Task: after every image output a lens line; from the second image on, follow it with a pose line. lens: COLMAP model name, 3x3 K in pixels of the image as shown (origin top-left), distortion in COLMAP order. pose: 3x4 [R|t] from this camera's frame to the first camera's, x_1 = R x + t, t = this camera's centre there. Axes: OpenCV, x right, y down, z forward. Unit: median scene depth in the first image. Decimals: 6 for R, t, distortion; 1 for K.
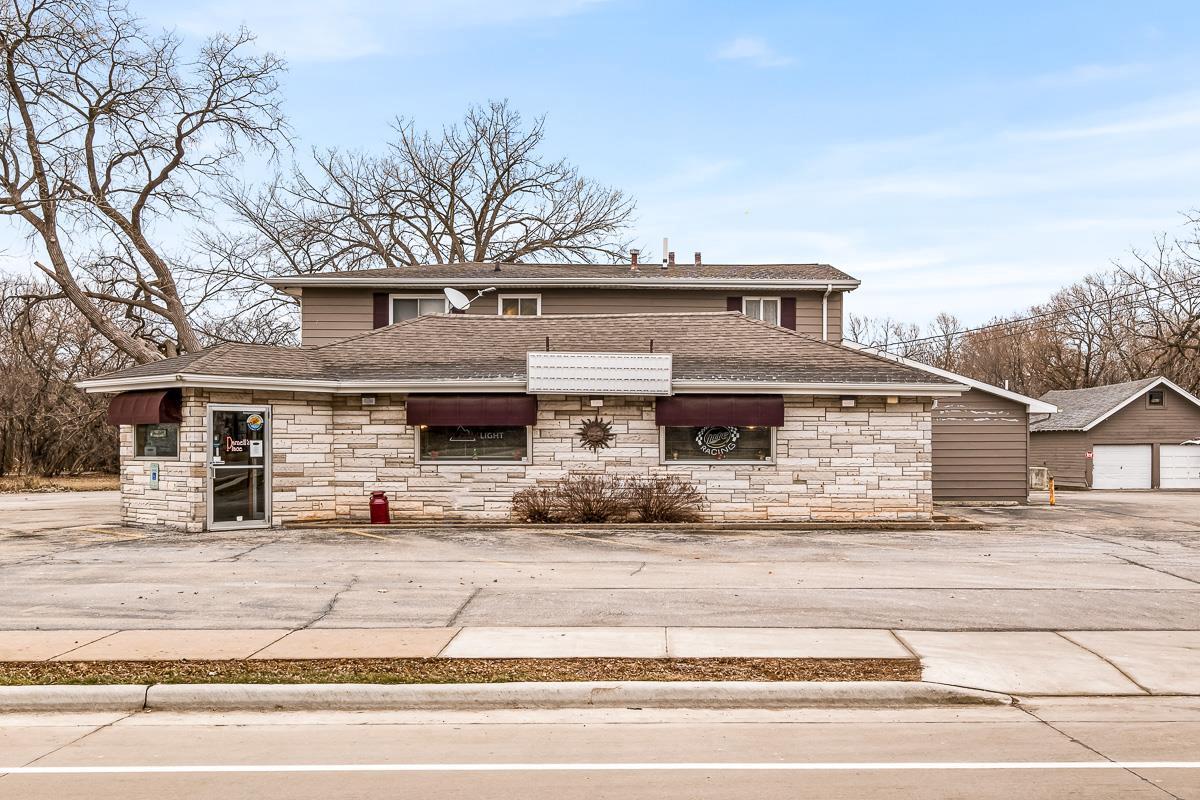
lens RADIAL K [[1212.8, 0, 799.2], [0, 1212.8, 450.9], [0, 0, 1]] dist [0.001195, 0.001509]
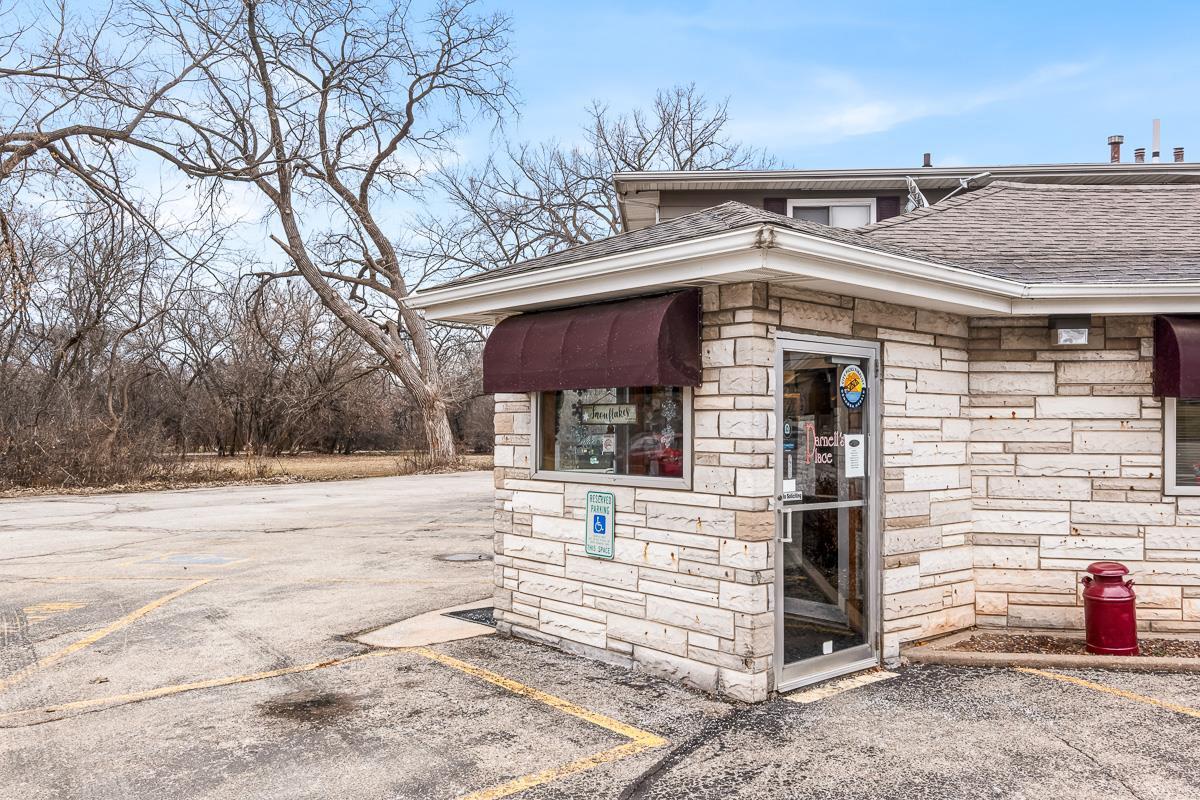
lens RADIAL K [[956.6, 0, 600.0], [0, 956.6, 400.0], [0, 0, 1]] dist [0.006107, 0.003050]
pose [[0.977208, 0.000885, -0.212283, -0.218013], [-0.008120, 0.999415, -0.033212, -0.004129], [0.212130, 0.034179, 0.976644, 0.326760]]
